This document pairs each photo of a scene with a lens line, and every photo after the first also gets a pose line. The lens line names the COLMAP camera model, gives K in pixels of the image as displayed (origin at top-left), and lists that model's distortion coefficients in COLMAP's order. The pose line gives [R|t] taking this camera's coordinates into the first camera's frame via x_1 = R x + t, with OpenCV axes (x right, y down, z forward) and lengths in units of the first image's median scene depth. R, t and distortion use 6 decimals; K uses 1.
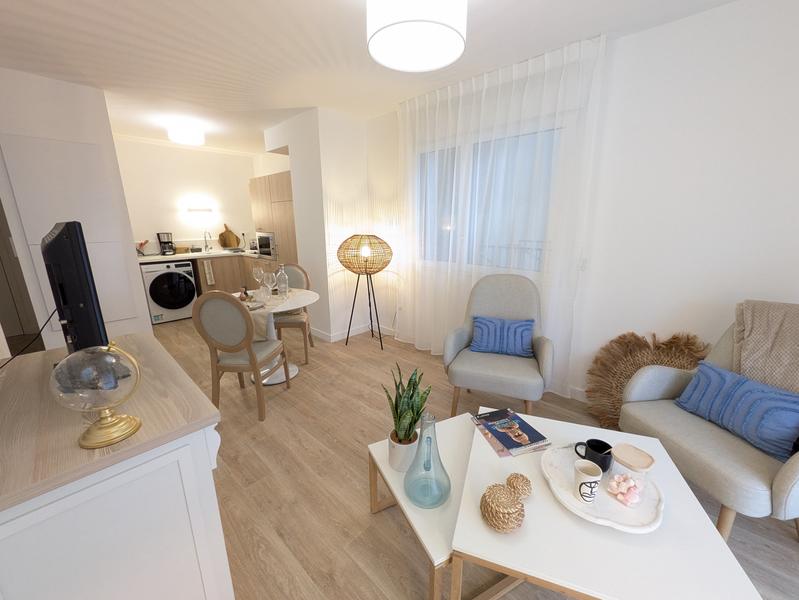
lens RADIAL K [[320.7, 0, 401.8], [0, 320.7, 299.3], [0, 0, 1]] dist [-0.000526, -0.000257]
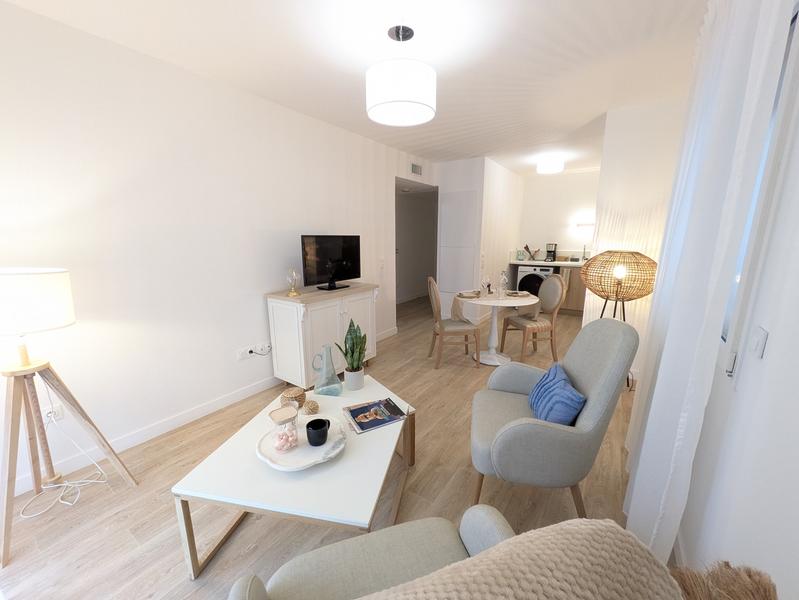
lens RADIAL K [[320.7, 0, 404.1], [0, 320.7, 302.5], [0, 0, 1]] dist [-0.000526, -0.000257]
pose [[0.130336, 0.202788, -0.970510, 0.451934], [-0.233020, 0.957706, 0.168819, -0.064111], [0.963698, 0.204146, 0.172077, 0.268872]]
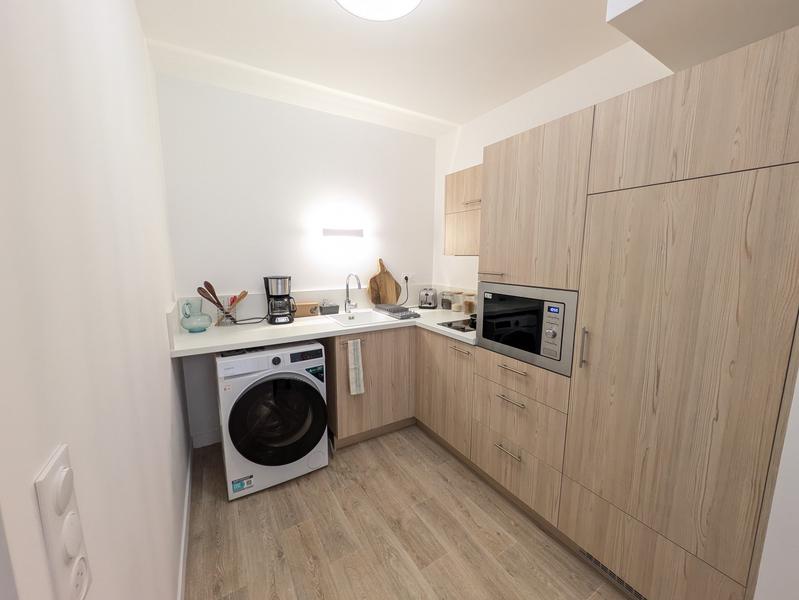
lens RADIAL K [[320.7, 0, 402.1], [0, 320.7, 300.0], [0, 0, 1]] dist [-0.000526, -0.000257]
pose [[0.963117, 0.048224, -0.264728, -0.429476], [-0.074786, 0.993021, -0.091190, -0.141311], [0.258483, 0.107624, 0.960002, 0.585817]]
